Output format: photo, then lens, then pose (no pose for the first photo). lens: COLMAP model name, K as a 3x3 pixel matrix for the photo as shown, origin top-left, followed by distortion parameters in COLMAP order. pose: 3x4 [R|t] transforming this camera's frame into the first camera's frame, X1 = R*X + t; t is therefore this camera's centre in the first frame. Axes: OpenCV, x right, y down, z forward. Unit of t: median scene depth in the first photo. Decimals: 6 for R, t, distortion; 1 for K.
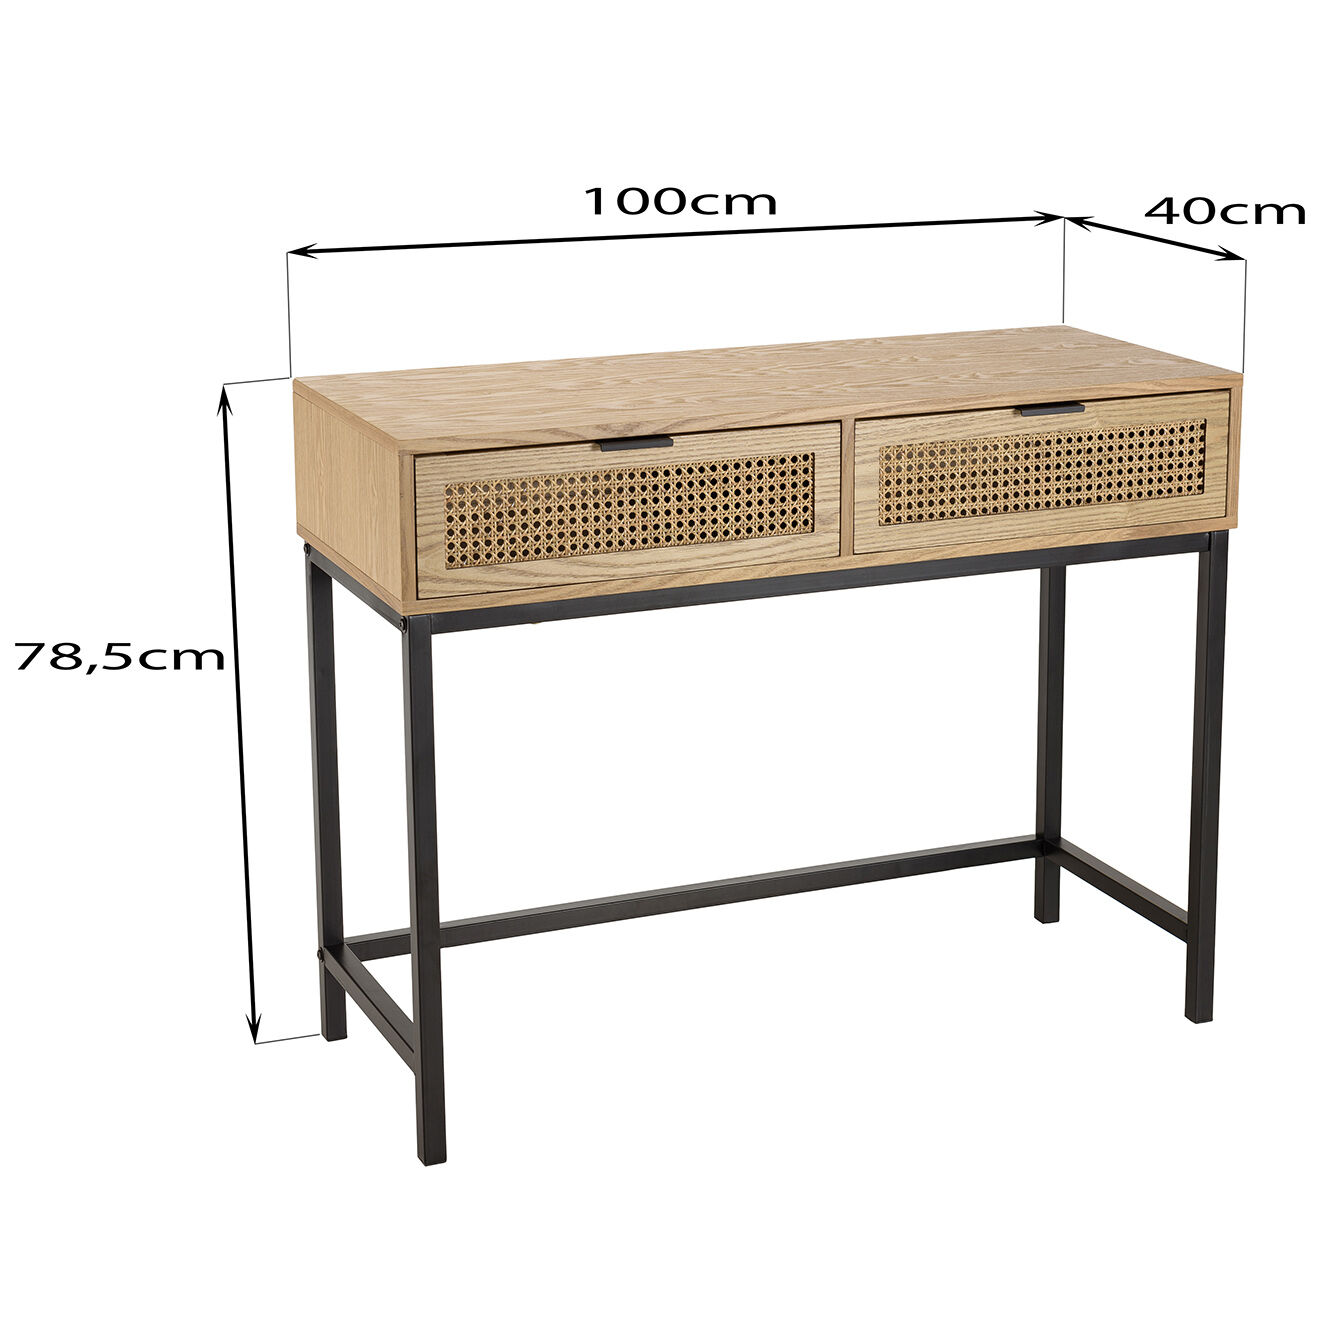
lens RADIAL K [[2742.5, 0, 648.7], [0, 2742.5, 664.4], [0, 0, 1]] dist [-0.009642, 0.000000]
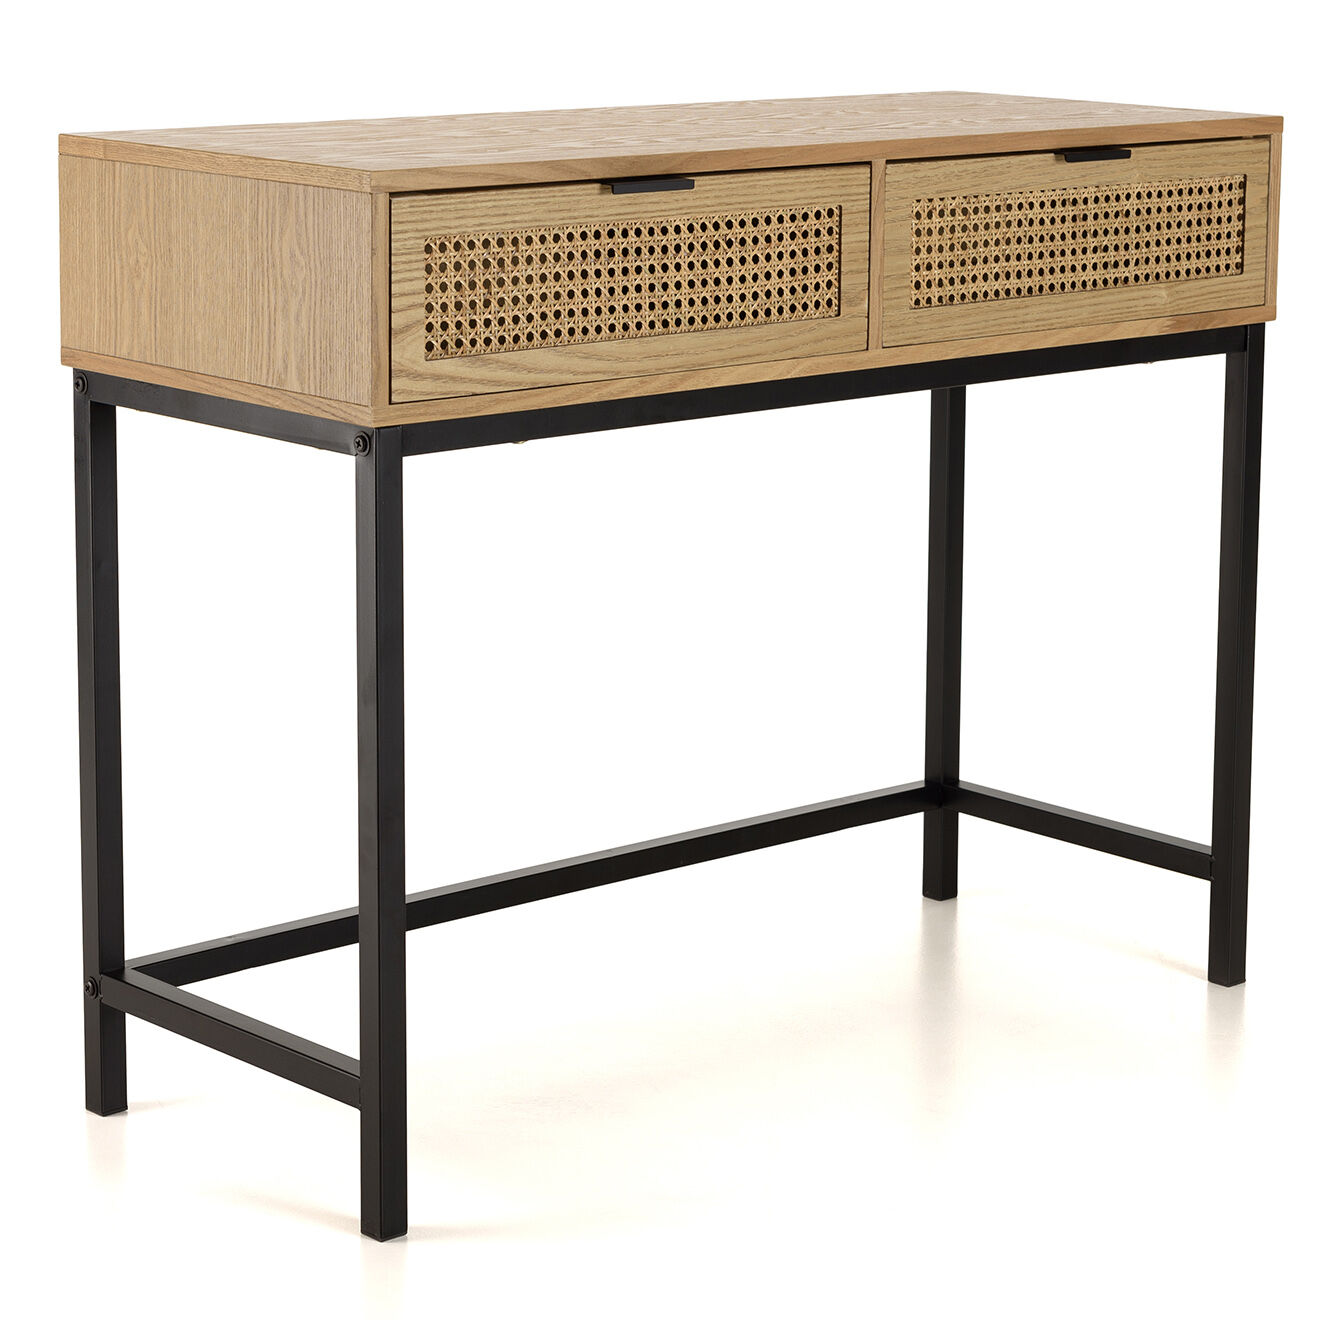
lens RADIAL K [[3723.6, 0, 659.0], [0, 3723.6, 660.2], [0, 0, 1]] dist [0.013794, 0.000000]
pose [[0.943946, -0.054864, 0.325508, -0.311431], [0.071462, 0.996671, -0.039246, 0.078240], [-0.322272, 0.060308, 0.944724, 0.080247]]
